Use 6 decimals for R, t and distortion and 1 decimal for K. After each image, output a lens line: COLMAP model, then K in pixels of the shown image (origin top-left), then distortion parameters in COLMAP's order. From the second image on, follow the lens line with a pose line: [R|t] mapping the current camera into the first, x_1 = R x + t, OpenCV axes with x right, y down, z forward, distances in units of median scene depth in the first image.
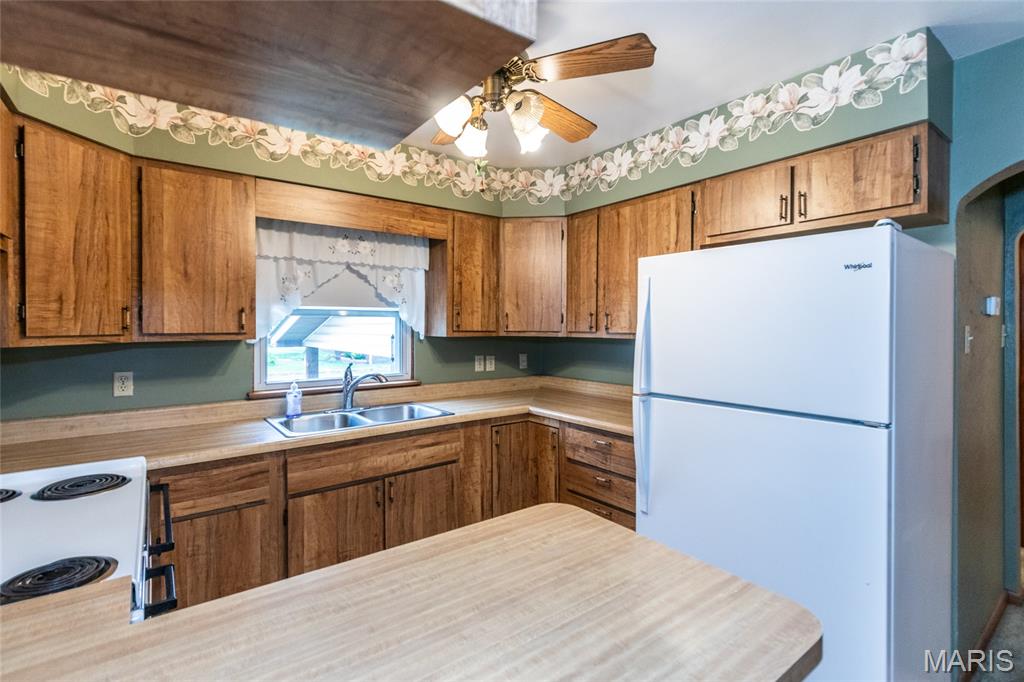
lens RADIAL K [[477.6, 0, 510.8], [0, 477.6, 327.9], [0, 0, 1]] dist [0.000332, -0.000824]
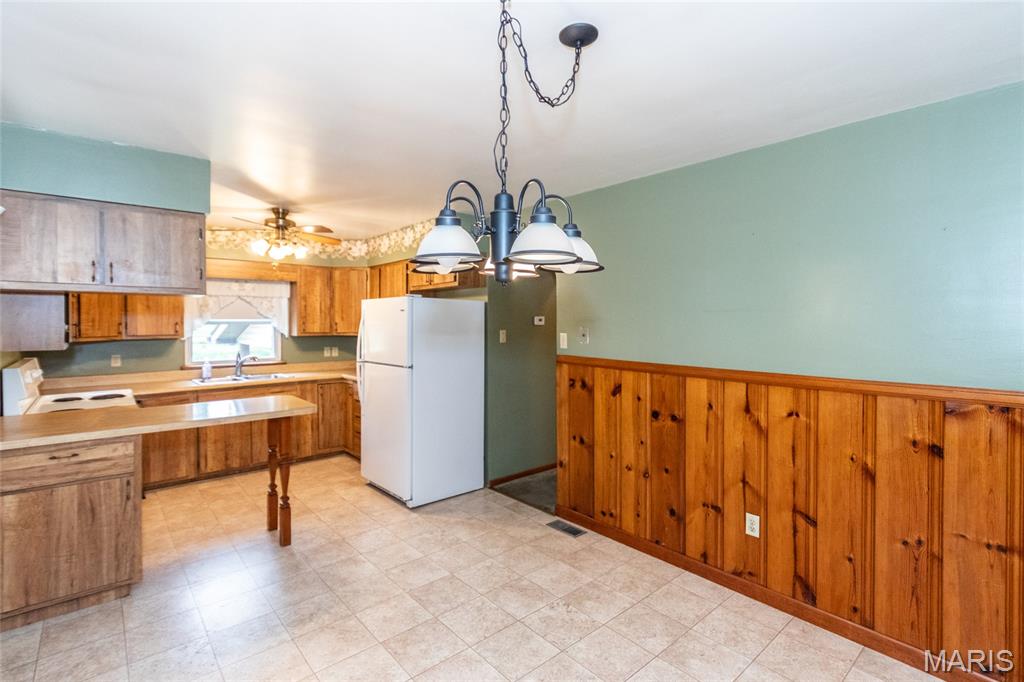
lens RADIAL K [[474.0, 0, 495.3], [0, 474.0, 327.8], [0, 0, 1]] dist [-0.001389, -0.000024]
pose [[0.998710, -0.003550, 0.050645, 0.682780], [0.003343, 0.999986, 0.004168, -0.022349], [-0.050659, -0.003994, 0.998708, -1.070047]]
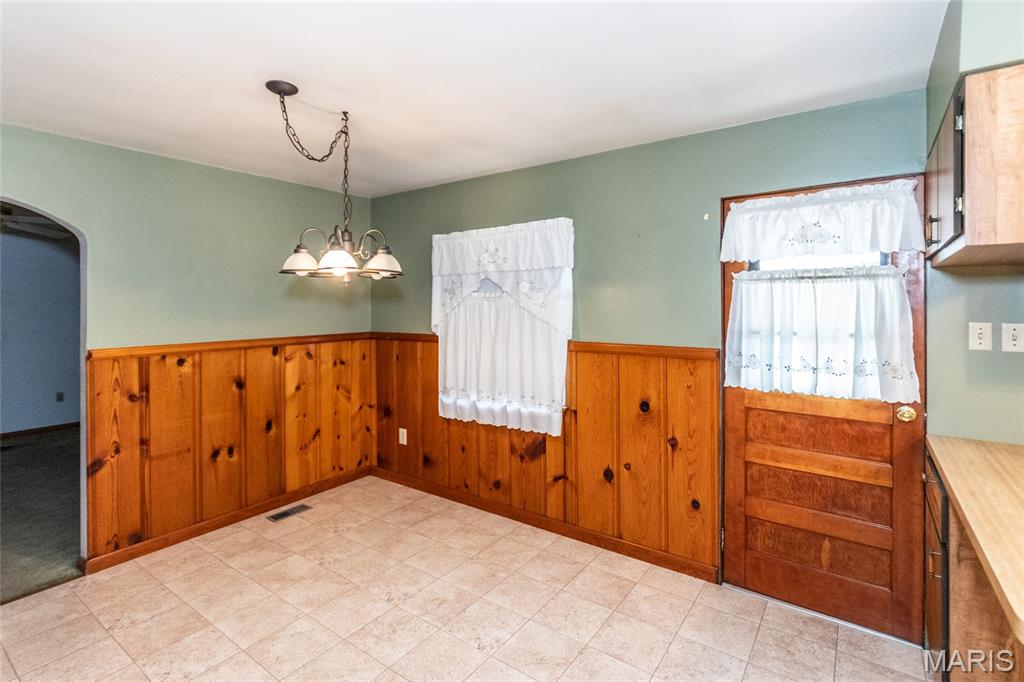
lens RADIAL K [[499.3, 0, 510.7], [0, 499.3, 308.0], [0, 0, 1]] dist [0.000859, -0.000155]
pose [[-0.952441, 0.001362, -0.304720, 0.714731], [-0.001526, 0.999956, 0.009239, -0.033617], [0.304719, 0.009264, -0.952397, 0.580960]]
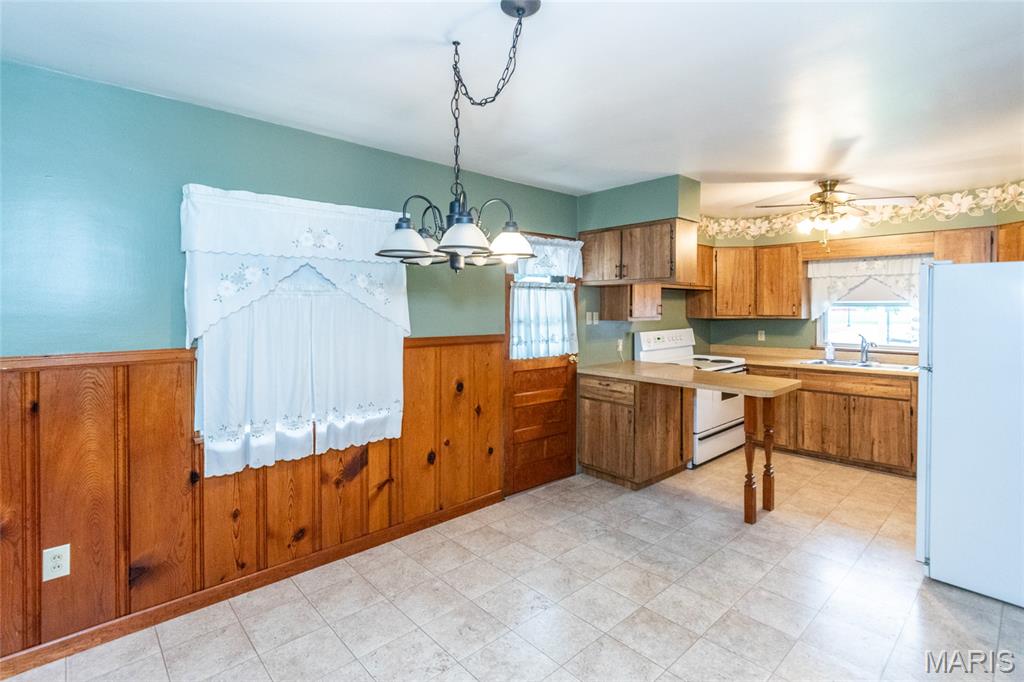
lens RADIAL K [[480.6, 0, 534.9], [0, 480.6, 305.6], [0, 0, 1]] dist [-0.001548, 0.000086]
pose [[0.132649, -0.002685, -0.991159, 1.478268], [-0.007536, 0.999965, -0.003717, -0.017635], [0.991134, 0.007963, 0.132624, -0.476904]]
